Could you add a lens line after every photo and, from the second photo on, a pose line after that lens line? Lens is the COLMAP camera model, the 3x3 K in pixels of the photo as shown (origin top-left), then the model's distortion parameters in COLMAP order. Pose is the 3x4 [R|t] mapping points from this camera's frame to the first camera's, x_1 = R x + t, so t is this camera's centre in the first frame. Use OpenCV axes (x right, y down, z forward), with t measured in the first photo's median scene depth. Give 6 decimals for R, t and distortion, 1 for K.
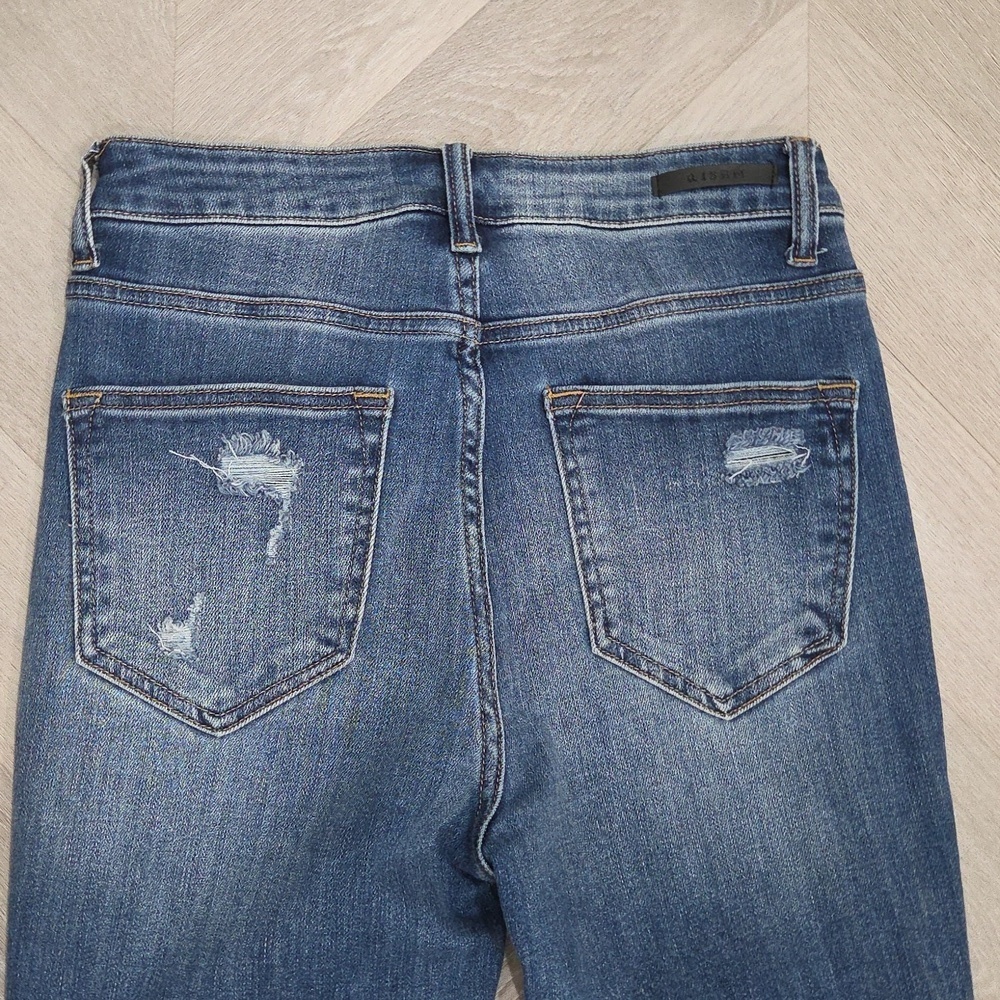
lens RADIAL K [[1529.9, 0, 500.0], [0, 1529.9, 500.0], [0, 0, 1]] dist [0.092304, -0.094208]
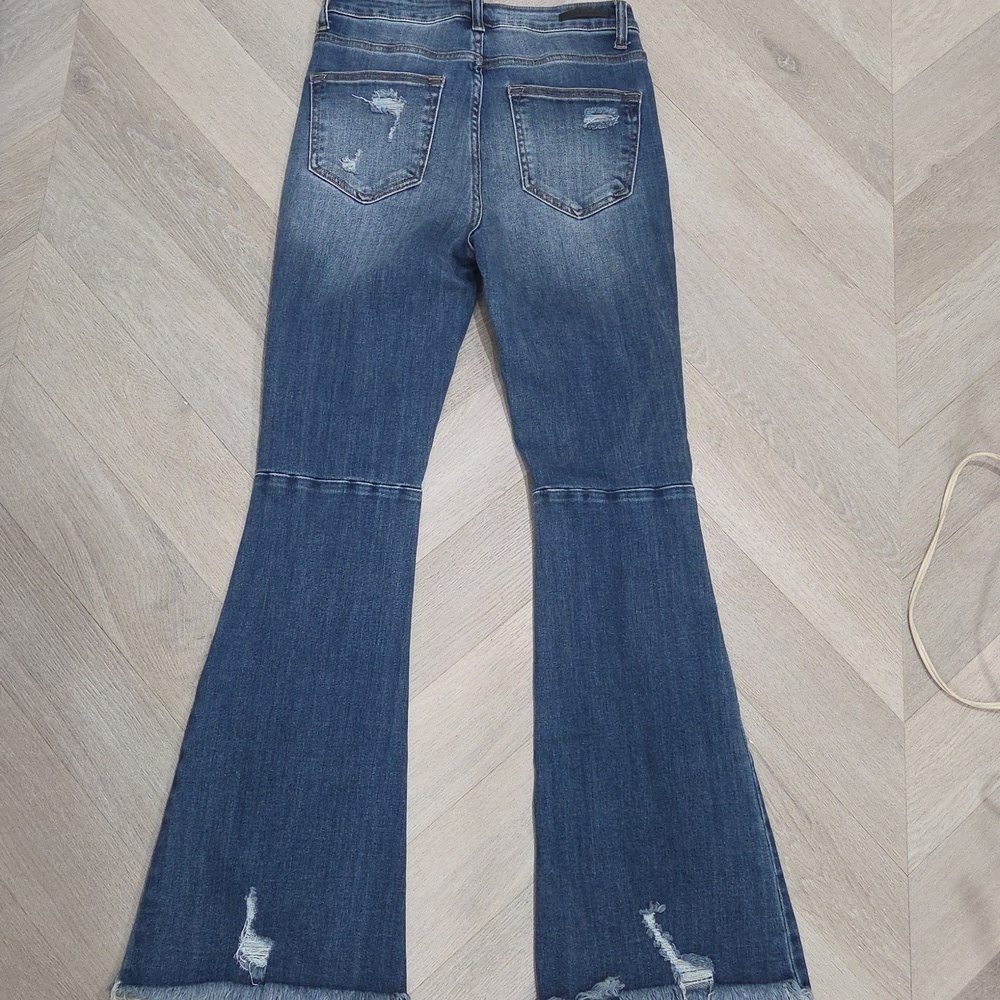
lens RADIAL K [[1529.9, 0, 500.0], [0, 1529.9, 500.0], [0, 0, 1]] dist [0.092304, -0.094208]
pose [[0.997781, 0.042272, -0.051434, 0.167686], [-0.053632, 0.968099, -0.244762, 1.144225], [0.039446, 0.246977, 0.968218, -1.168628]]
